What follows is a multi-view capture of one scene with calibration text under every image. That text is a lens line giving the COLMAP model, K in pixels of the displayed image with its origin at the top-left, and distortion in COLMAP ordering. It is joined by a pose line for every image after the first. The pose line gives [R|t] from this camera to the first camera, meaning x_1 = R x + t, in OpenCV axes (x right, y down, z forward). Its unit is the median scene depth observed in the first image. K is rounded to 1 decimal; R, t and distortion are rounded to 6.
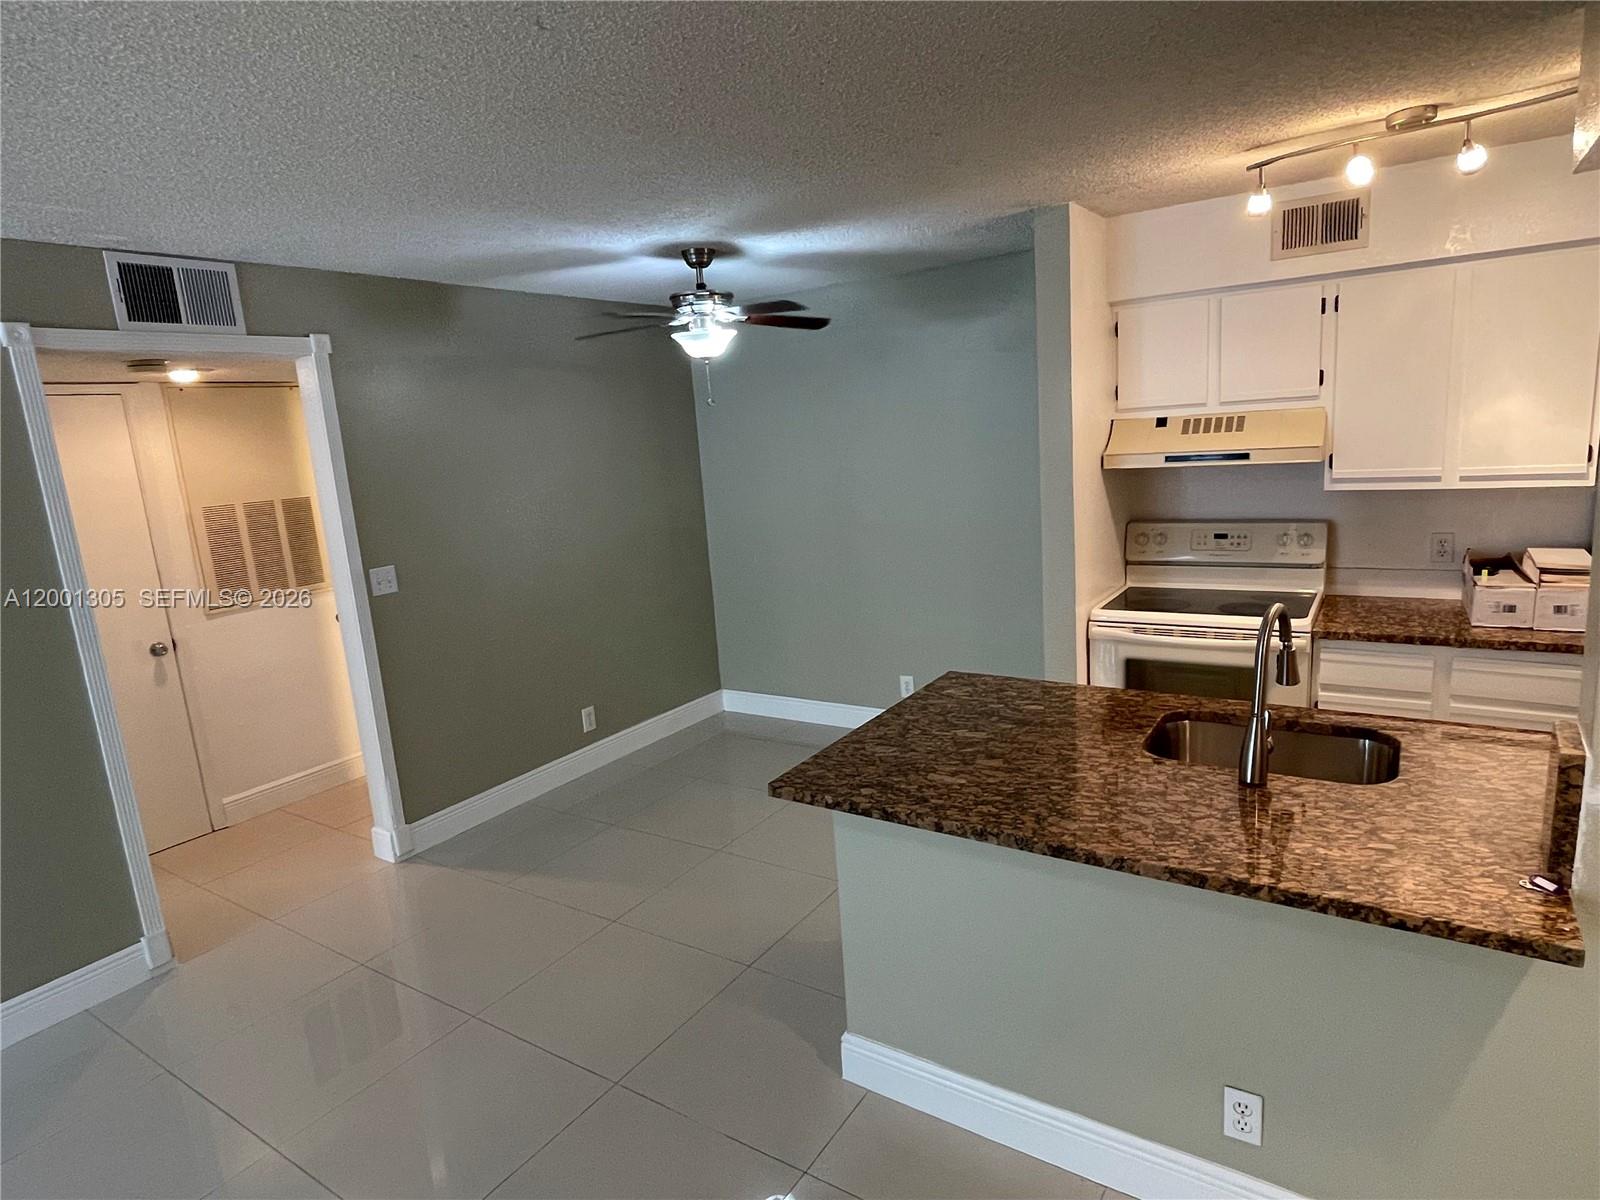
lens RADIAL K [[910.4, 0, 789.3], [0, 910.4, 604.7], [0, 0, 1]] dist [-0.006060, -0.002235]
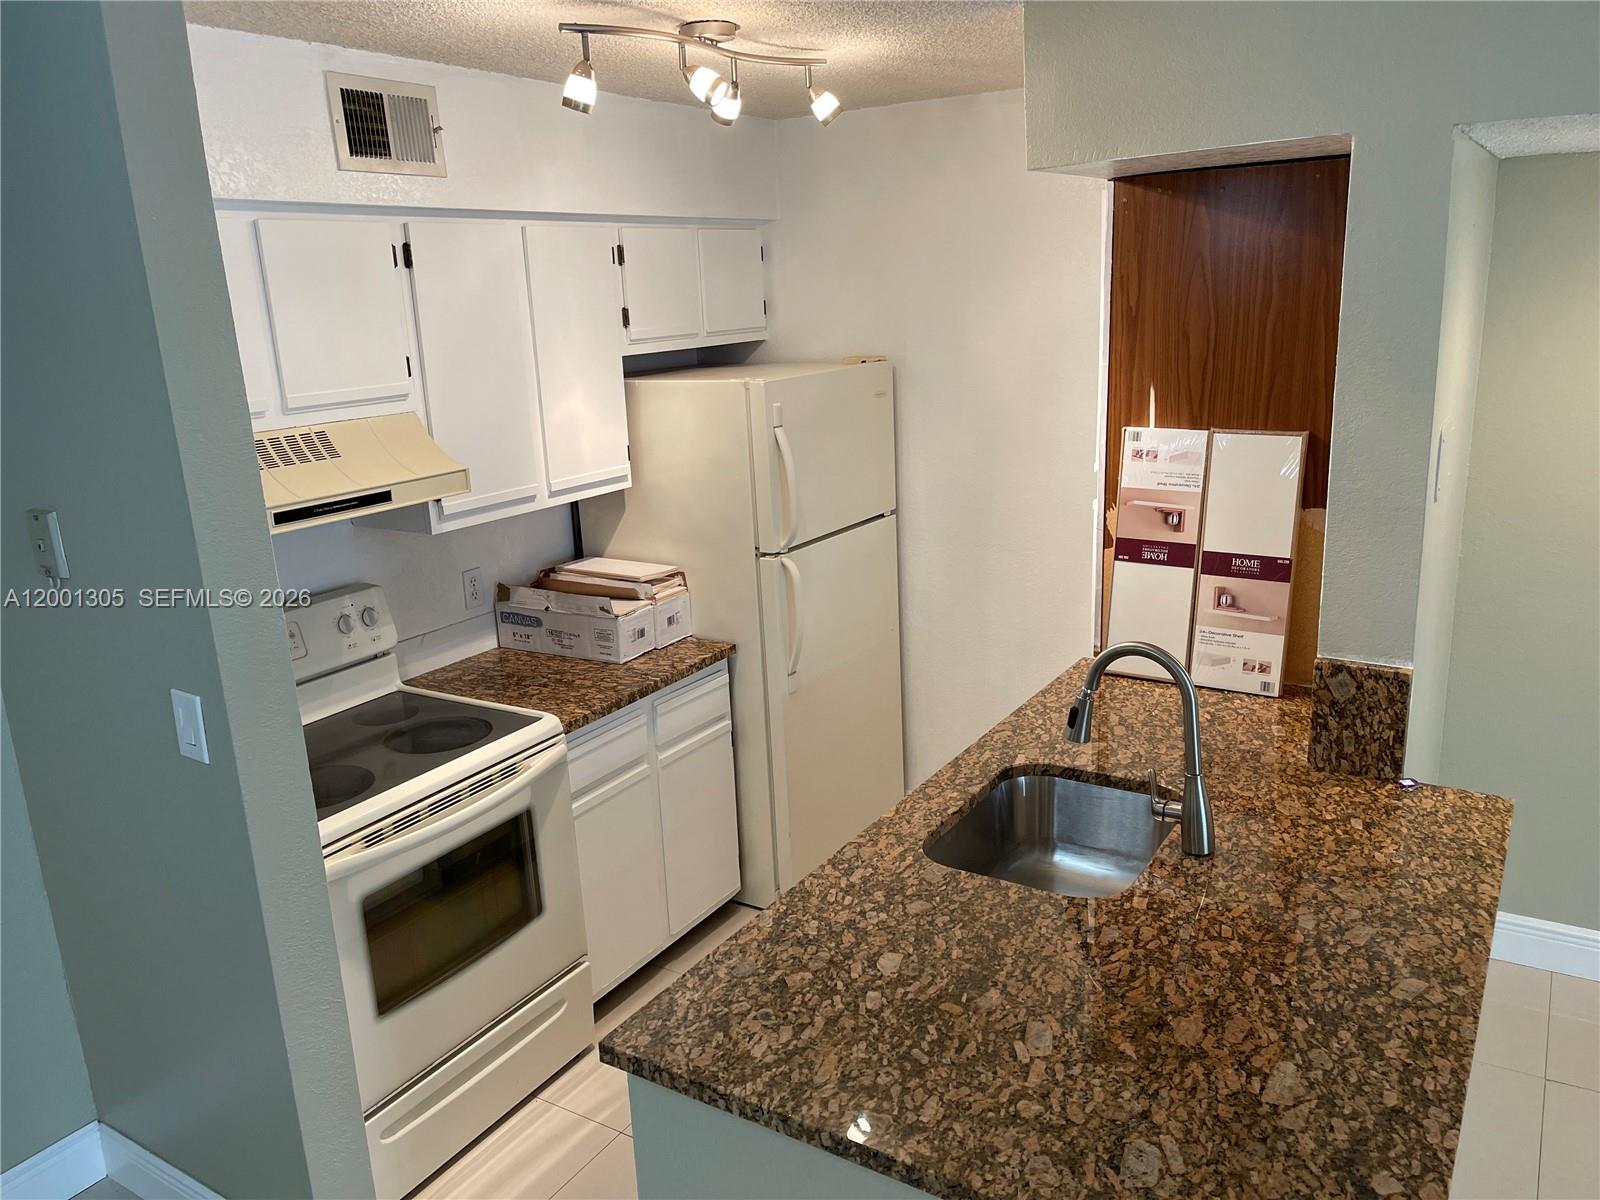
lens RADIAL K [[1205.2, 0, 798.4], [0, 1205.2, 607.3], [0, 0, 1]] dist [0.062452, -0.058607]
pose [[-0.031556, -0.188442, 0.981577, -0.345921], [0.236831, 0.952689, 0.190510, -0.207204], [-0.971038, 0.238480, 0.014566, 0.844073]]
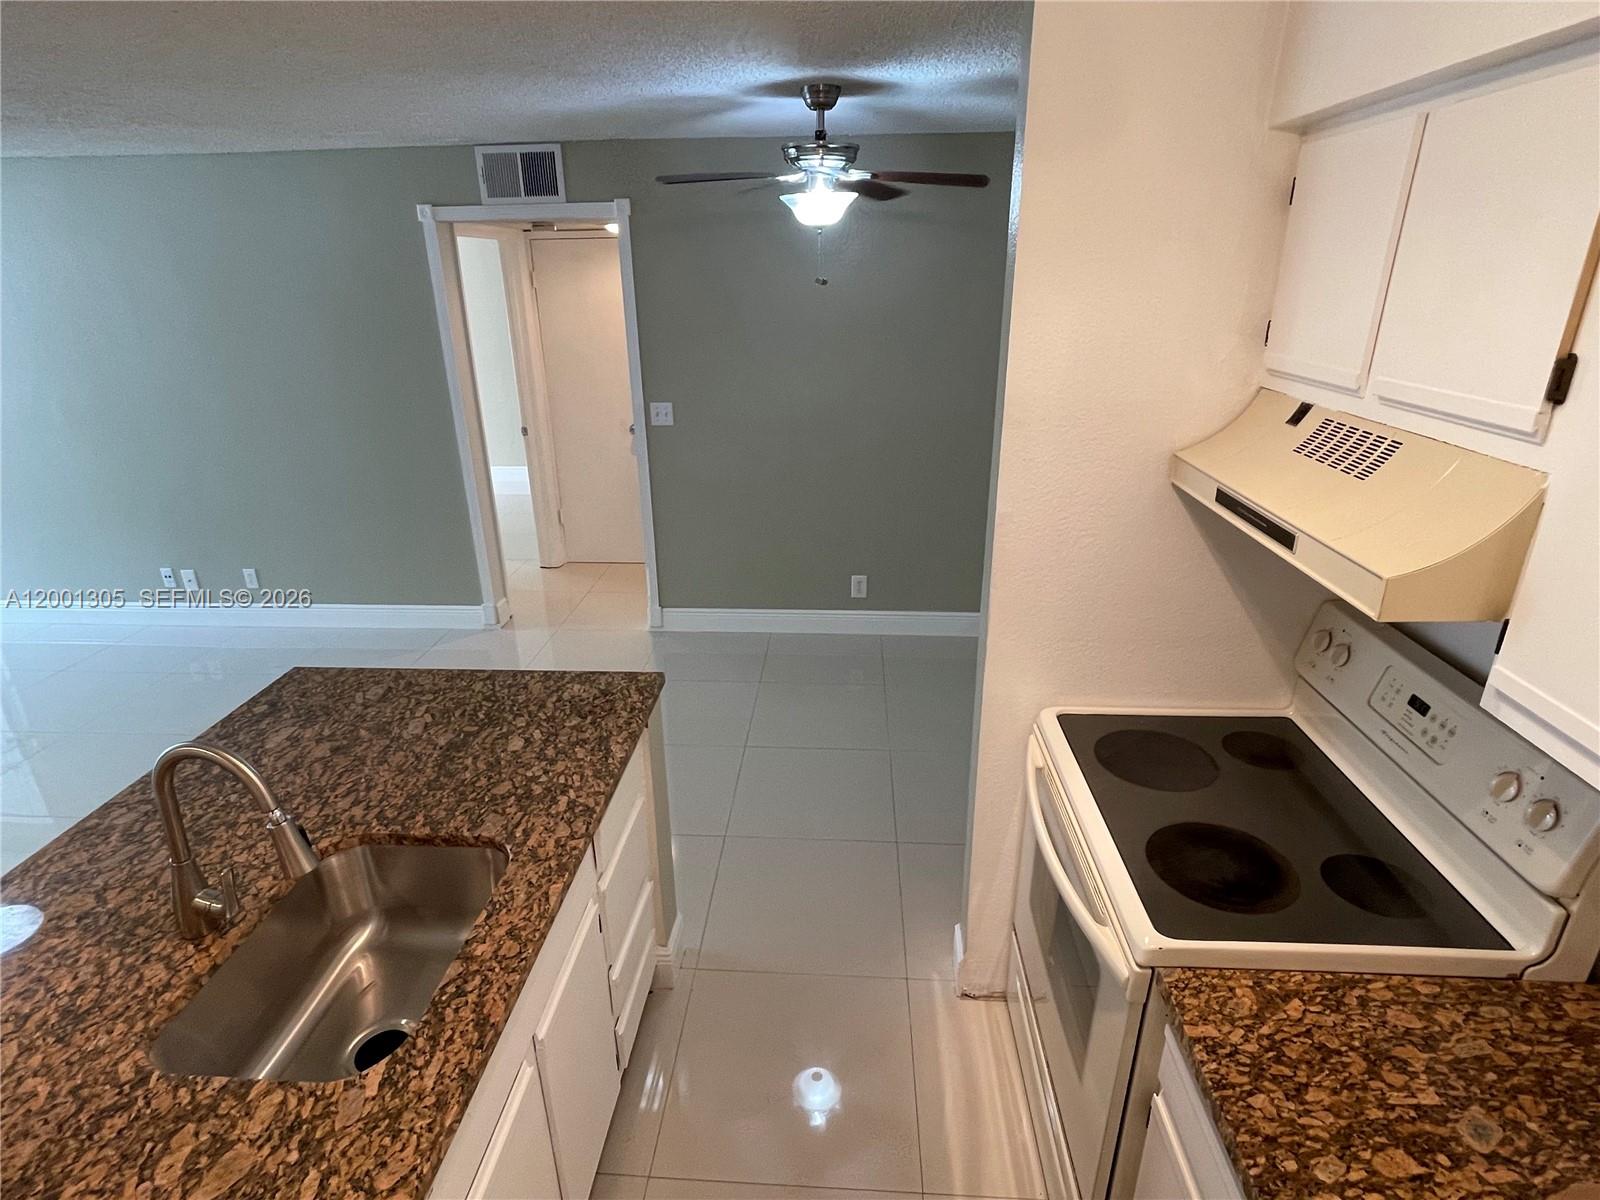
lens RADIAL K [[850.1, 0, 797.4], [0, 850.1, 609.4], [0, 0, 1]] dist [-0.019277, 0.008033]
pose [[0.503472, 0.381360, -0.775294, 0.793359], [-0.185863, 0.924115, 0.333865, -0.251228], [0.843784, -0.023993, 0.536146, 0.689777]]
